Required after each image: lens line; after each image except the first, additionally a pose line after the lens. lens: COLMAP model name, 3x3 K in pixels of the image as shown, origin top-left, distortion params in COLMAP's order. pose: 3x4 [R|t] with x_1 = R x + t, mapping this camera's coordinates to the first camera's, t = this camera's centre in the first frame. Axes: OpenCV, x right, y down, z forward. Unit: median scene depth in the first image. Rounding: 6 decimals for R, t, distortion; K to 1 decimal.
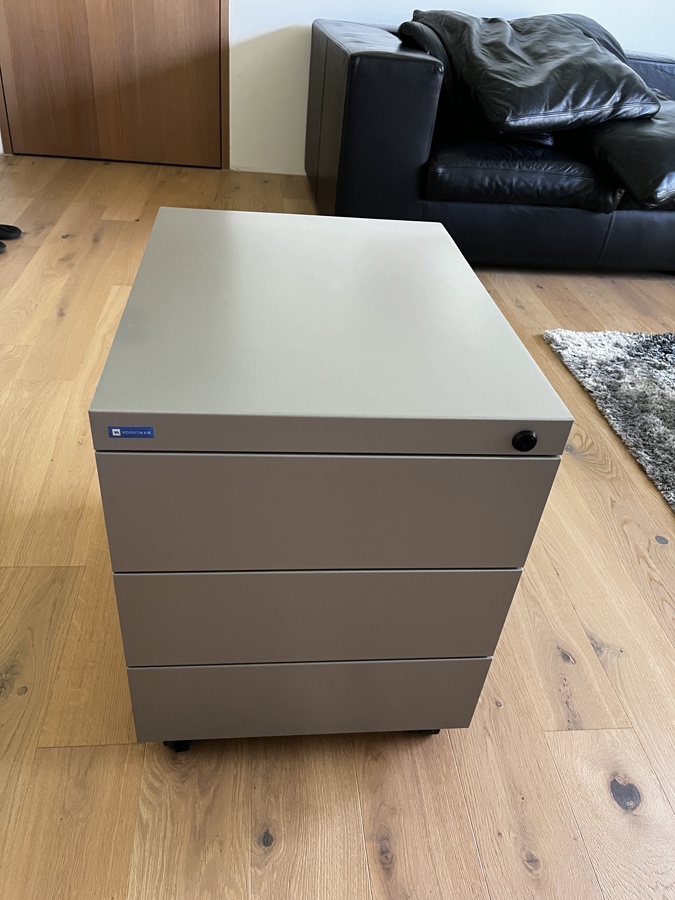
lens RADIAL K [[687.9, 0, 340.6], [0, 687.9, 453.1], [0, 0, 1]] dist [0.080578, -0.125560]
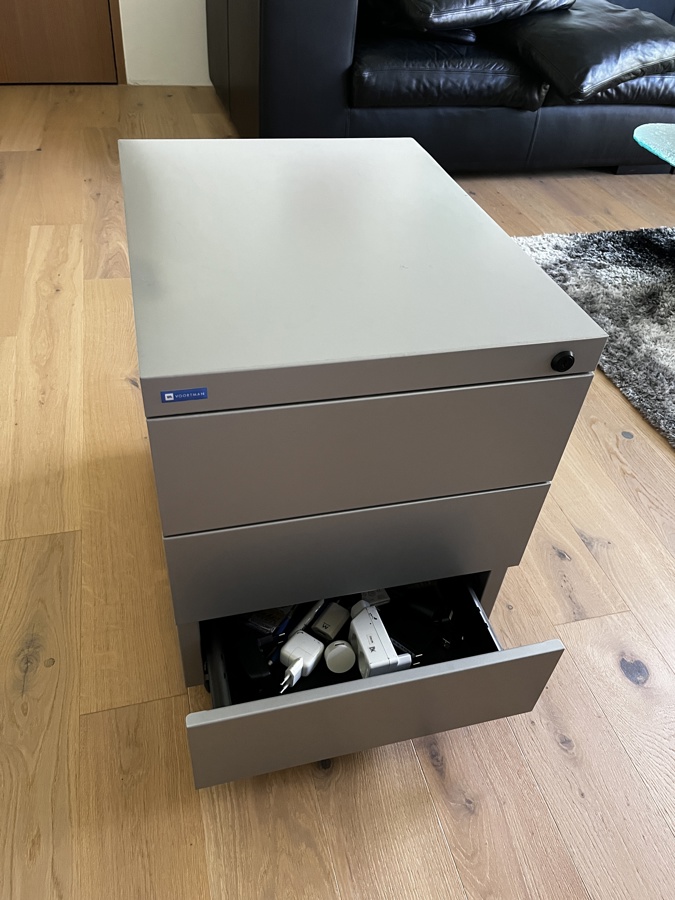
lens RADIAL K [[690.2, 0, 346.7], [0, 690.2, 452.9], [0, 0, 1]] dist [0.089681, -0.143644]
pose [[0.986854, -0.115661, 0.112882, -0.052821], [0.102142, 0.987629, 0.118981, -0.011407], [-0.125247, -0.105887, 0.986459, 0.001986]]
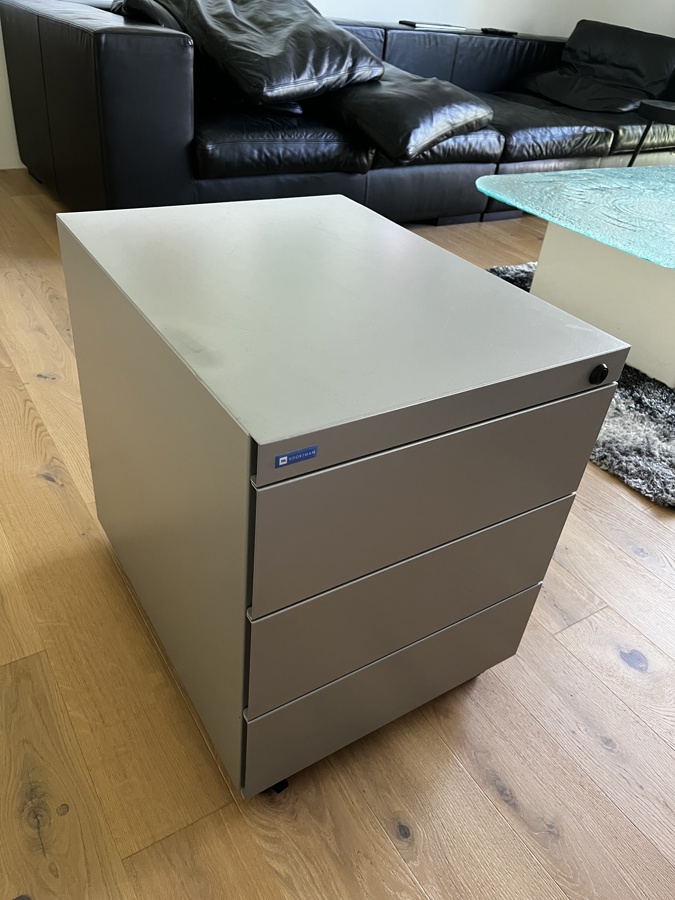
lens RADIAL K [[685.9, 0, 351.4], [0, 685.9, 448.9], [0, 0, 1]] dist [0.079646, -0.120777]
pose [[0.892626, -0.256411, 0.370772, -0.152019], [0.246375, 0.966262, 0.075085, -0.023937], [-0.377515, 0.024326, 0.925684, 0.038887]]
